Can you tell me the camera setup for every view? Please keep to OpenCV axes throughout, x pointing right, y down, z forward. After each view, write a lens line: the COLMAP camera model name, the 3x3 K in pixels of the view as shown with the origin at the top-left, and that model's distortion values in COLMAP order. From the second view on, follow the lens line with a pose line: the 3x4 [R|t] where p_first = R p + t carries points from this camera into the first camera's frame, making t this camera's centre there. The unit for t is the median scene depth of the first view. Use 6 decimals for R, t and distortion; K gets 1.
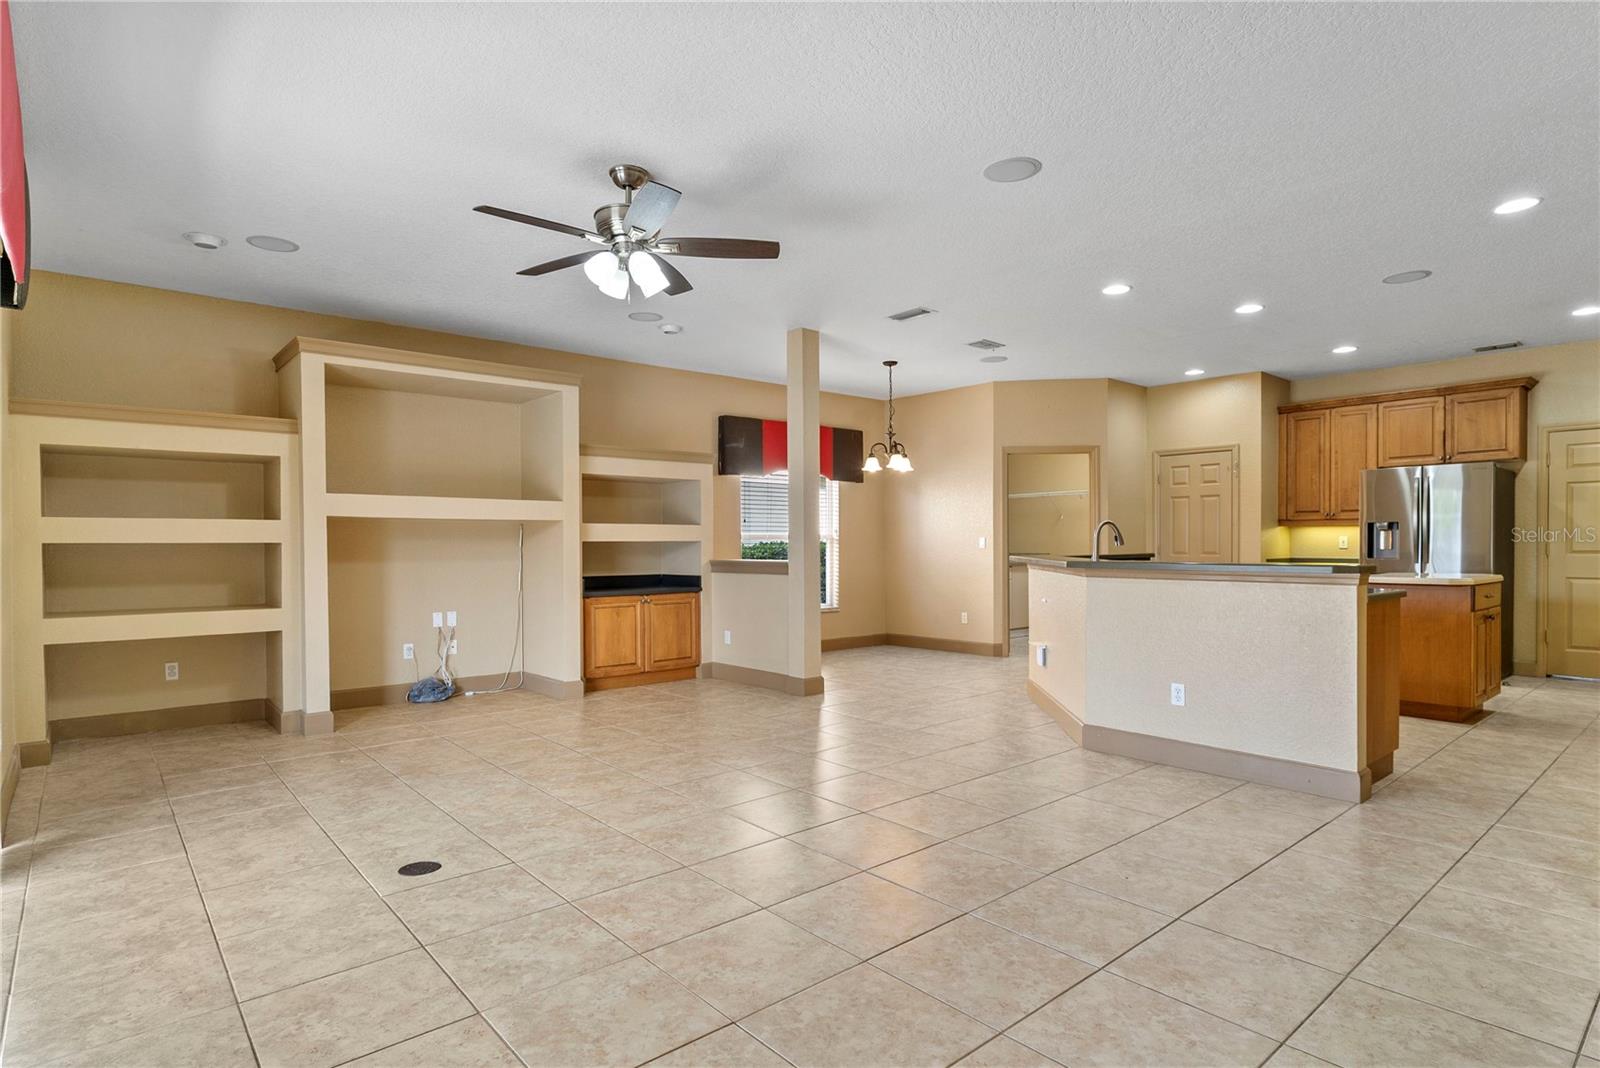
lens RADIAL K [[828.6, 0, 794.8], [0, 828.6, 555.1], [0, 0, 1]] dist [-0.002245, -0.000766]
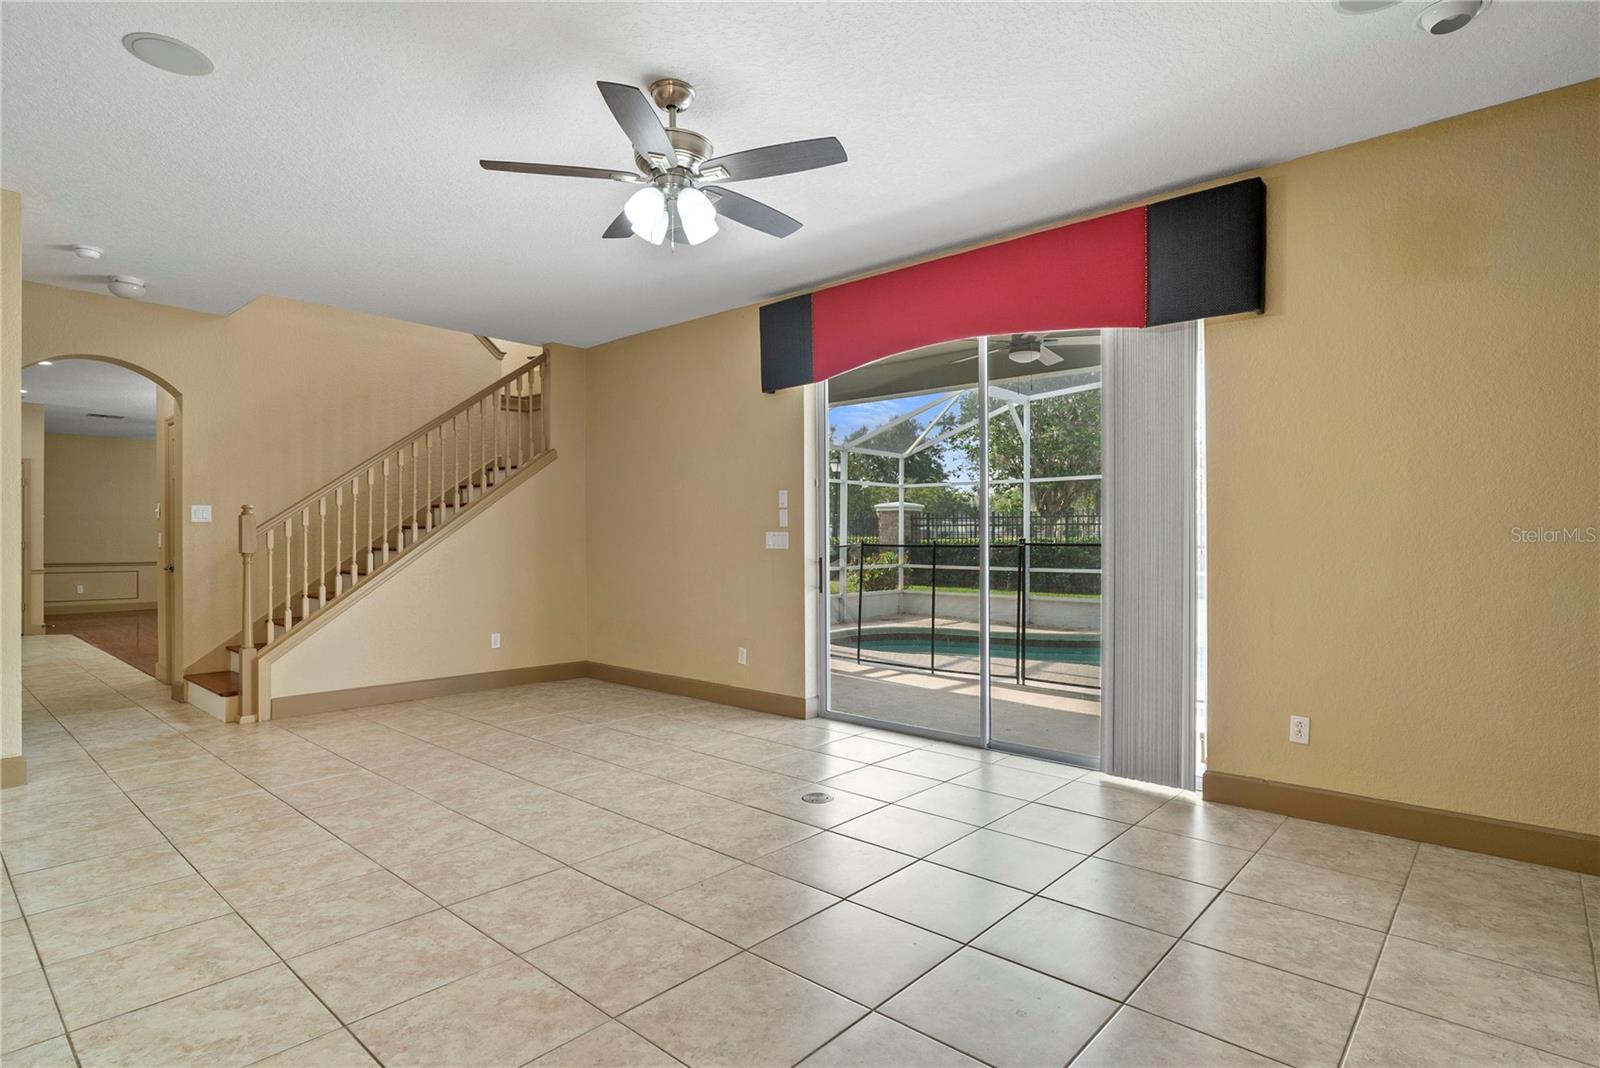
lens RADIAL K [[828.6, 0, 795.0], [0, 828.6, 531.9], [0, 0, 1]] dist [-0.002245, -0.000766]
pose [[-0.991695, 0.004320, -0.128538, -0.114508], [0.003483, 0.999971, 0.006731, -0.014545], [0.128563, 0.006228, -0.991682, 0.988875]]
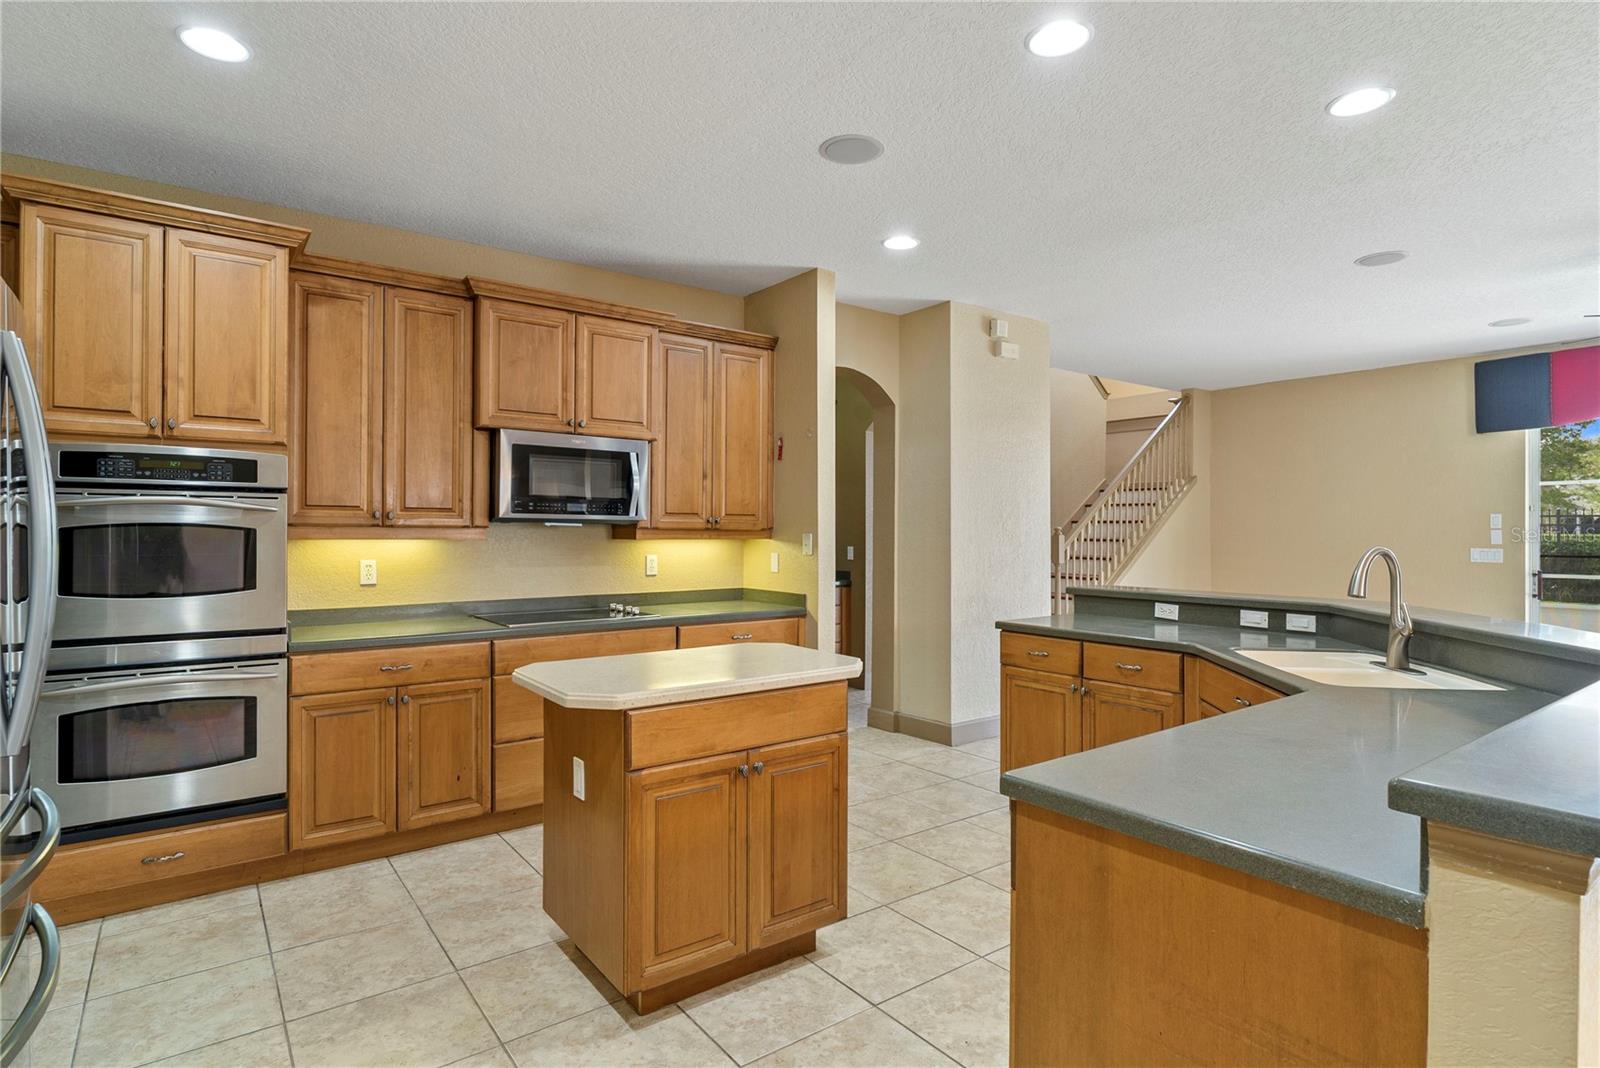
lens RADIAL K [[828.6, 0, 798.8], [0, 828.6, 531.1], [0, 0, 1]] dist [-0.002245, -0.000766]
pose [[-0.997770, 0.003545, 0.066656, 0.555086], [0.004649, 0.999855, 0.016411, -0.049831], [-0.066589, 0.016684, -0.997641, 1.218875]]
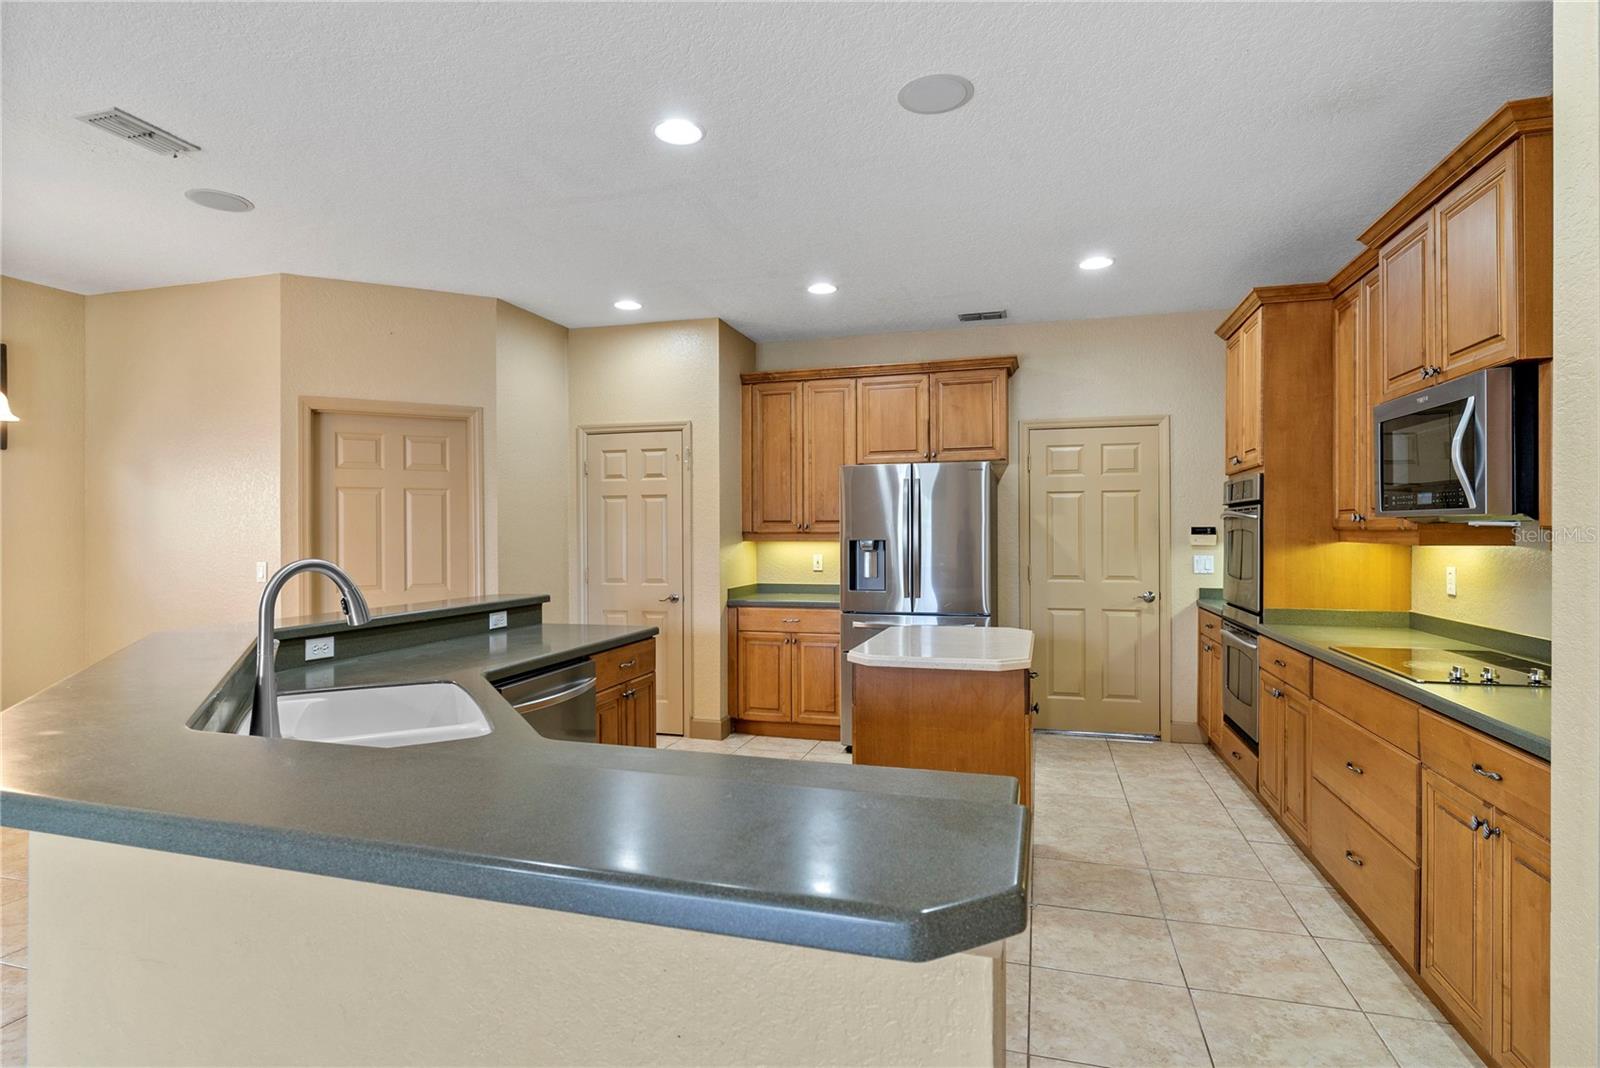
lens RADIAL K [[828.6, 0, 793.2], [0, 828.6, 535.3], [0, 0, 1]] dist [-0.002245, -0.000766]
pose [[0.838032, -0.000381, 0.545621, 0.281357], [0.008157, 0.999897, -0.011830, -0.037851], [-0.545560, 0.014365, 0.837948, 0.459725]]
